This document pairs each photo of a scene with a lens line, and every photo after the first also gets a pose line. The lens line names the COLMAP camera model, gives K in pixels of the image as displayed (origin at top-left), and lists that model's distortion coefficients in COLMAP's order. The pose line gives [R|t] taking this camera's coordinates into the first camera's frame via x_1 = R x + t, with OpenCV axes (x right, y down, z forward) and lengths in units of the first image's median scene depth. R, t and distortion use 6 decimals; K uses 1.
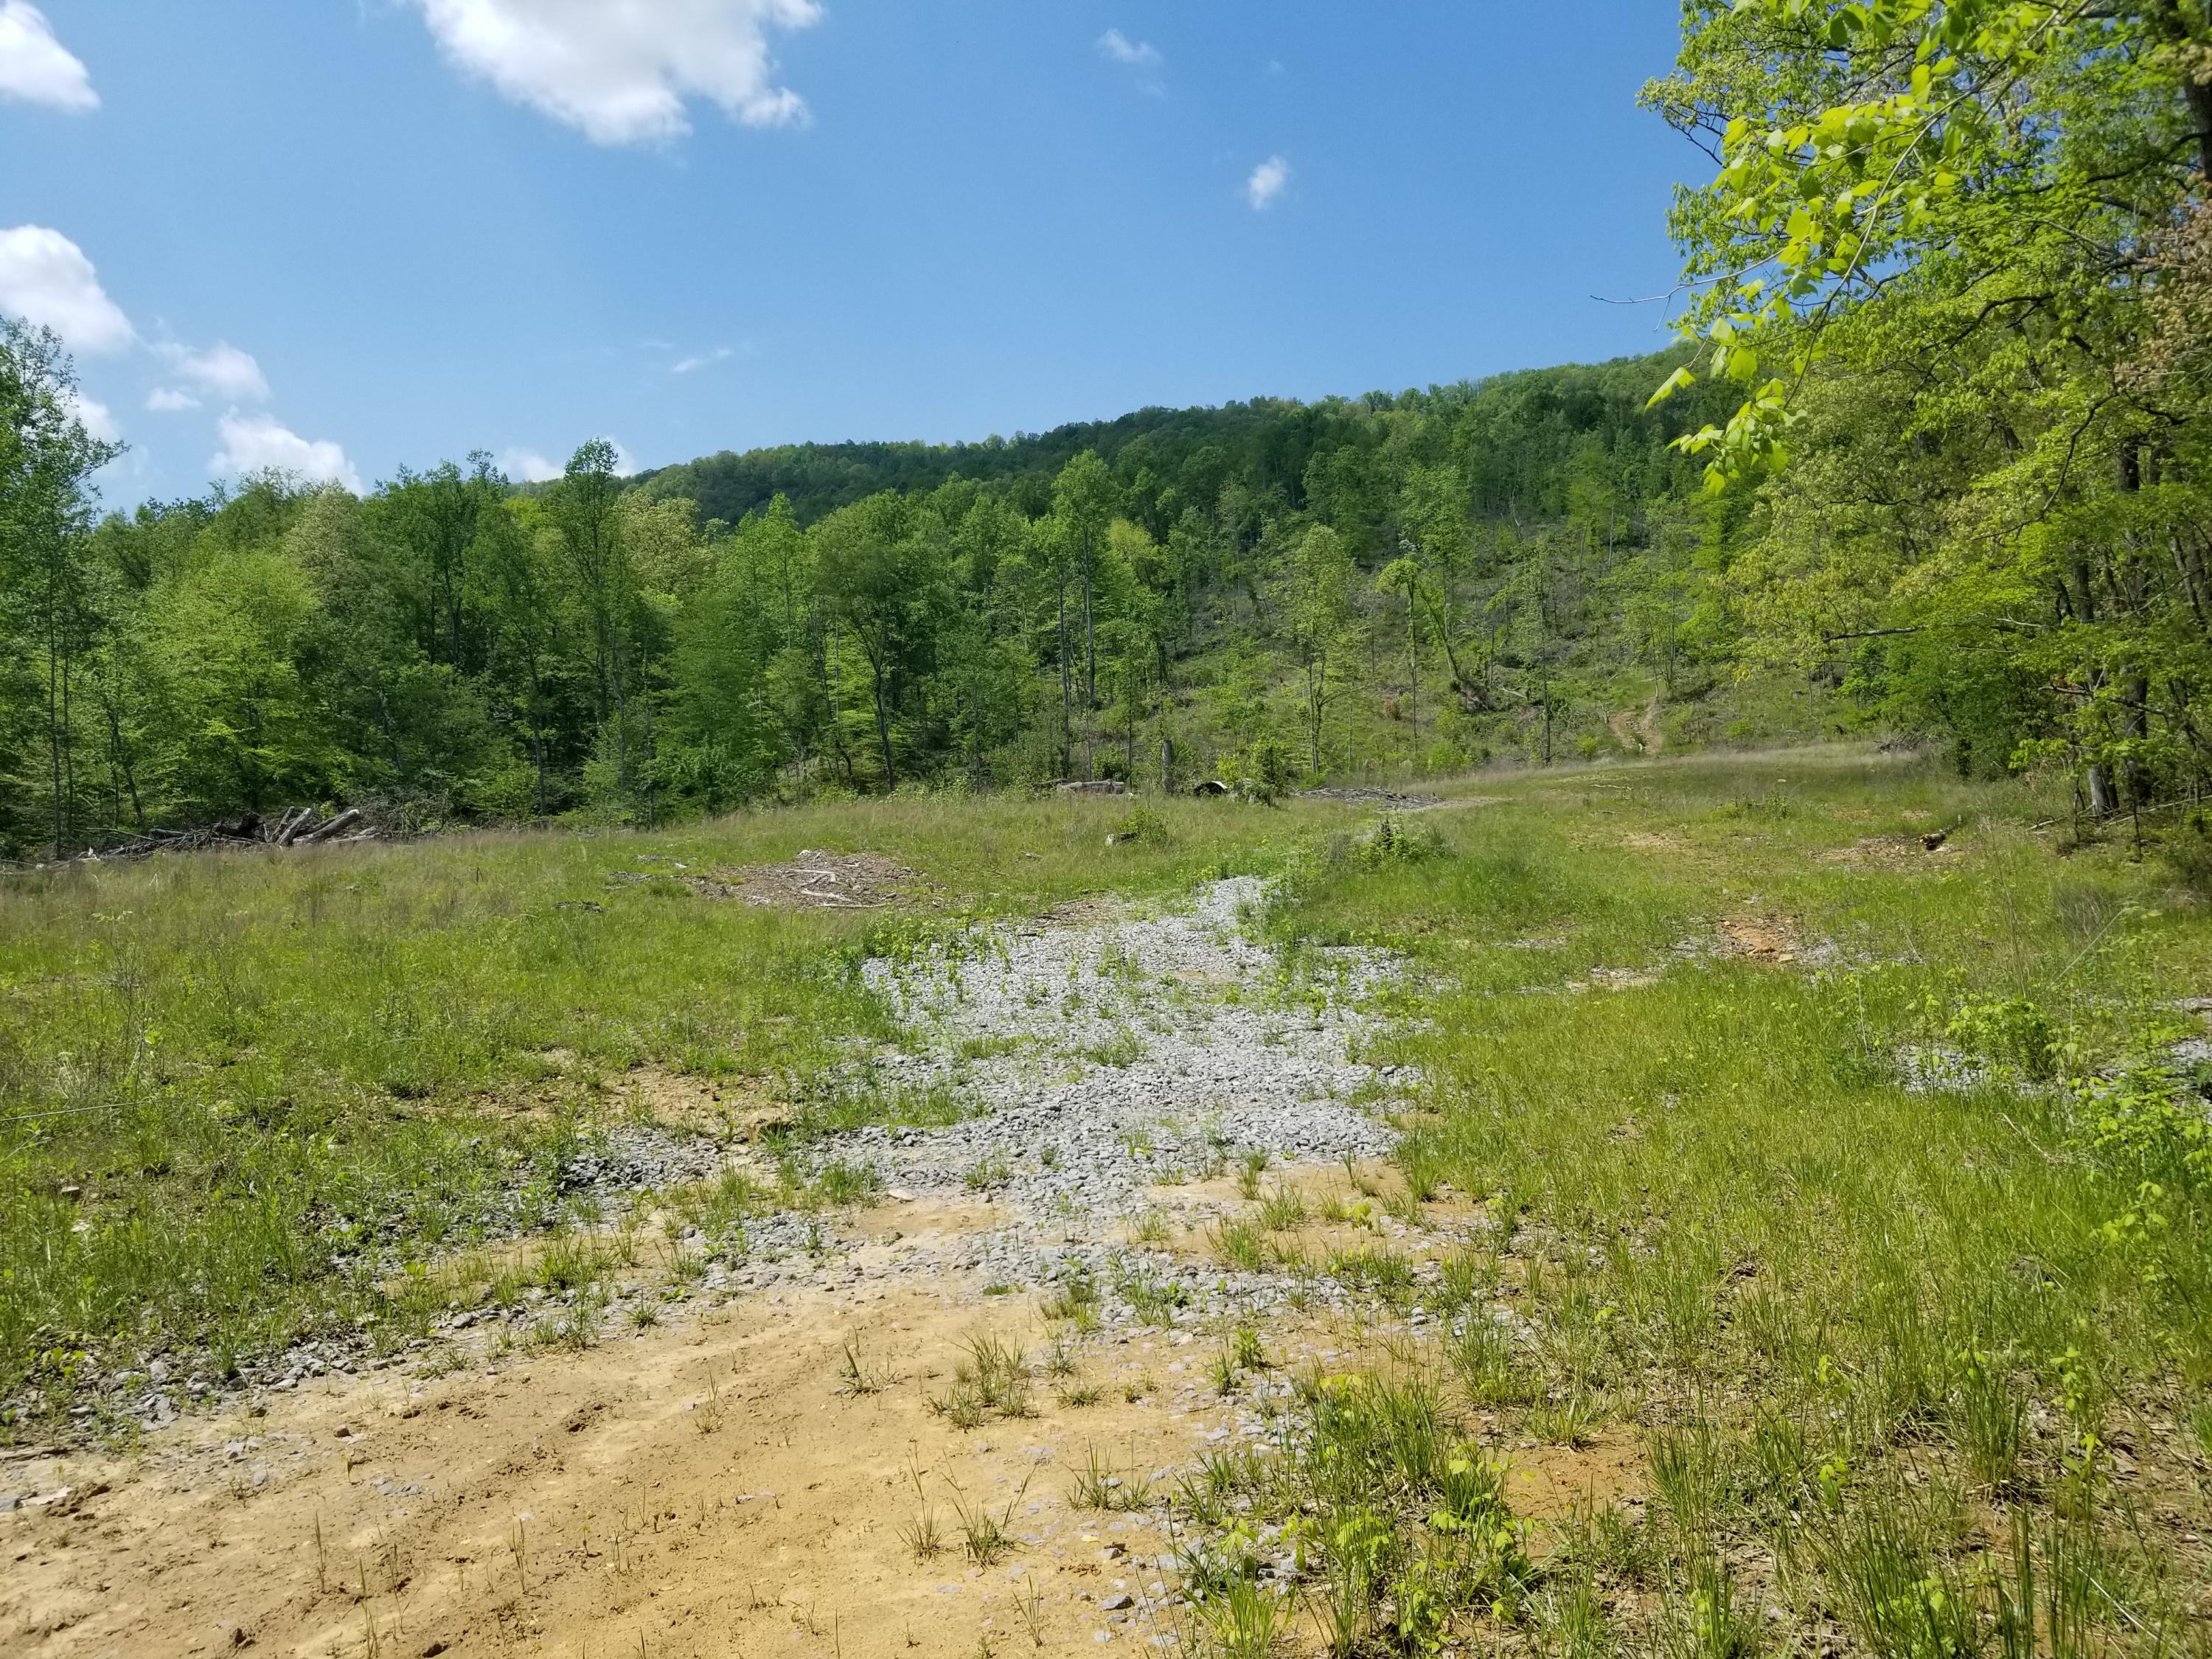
lens RADIAL K [[1759.4, 0, 1101.5], [0, 1759.4, 840.6], [0, 0, 1]] dist [0.083684, -0.125666]
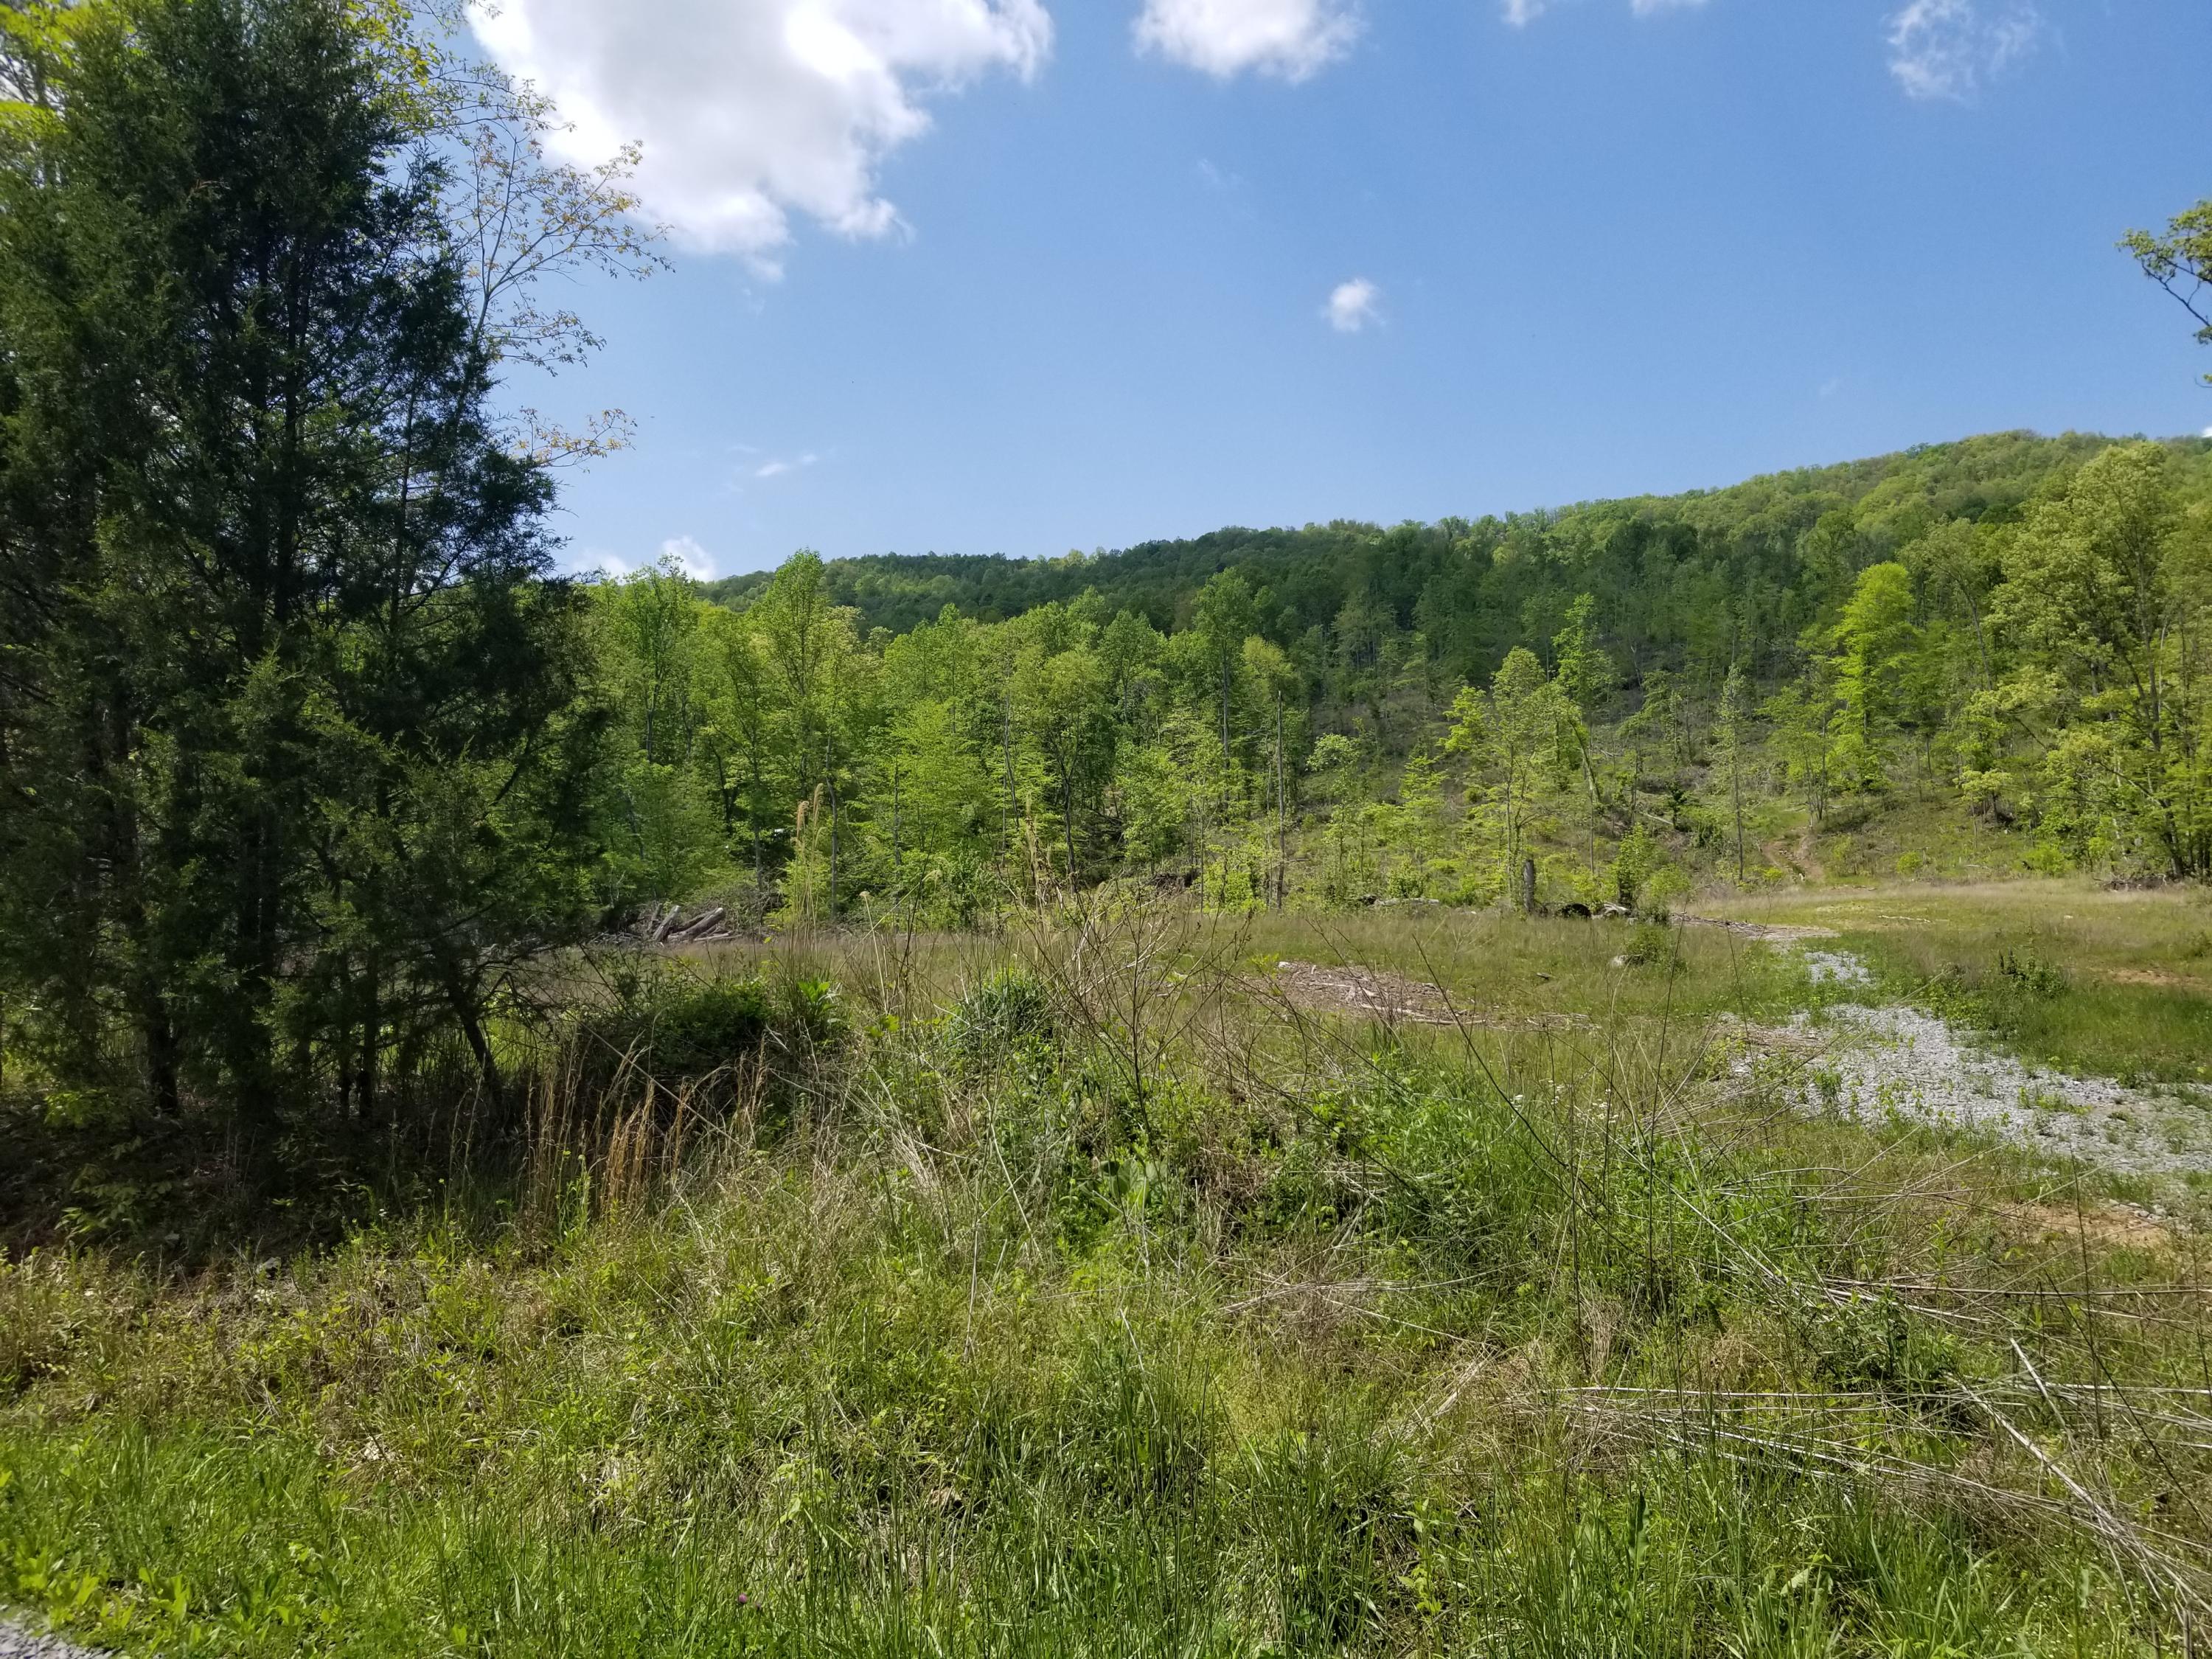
lens RADIAL K [[1759.4, 0, 1108.4], [0, 1759.4, 842.7], [0, 0, 1]] dist [0.083684, -0.125666]
pose [[0.999548, 0.026979, -0.013259, -0.125829], [-0.027753, 0.997682, -0.062135, 0.001368], [0.011552, 0.062475, 0.997980, -0.000077]]
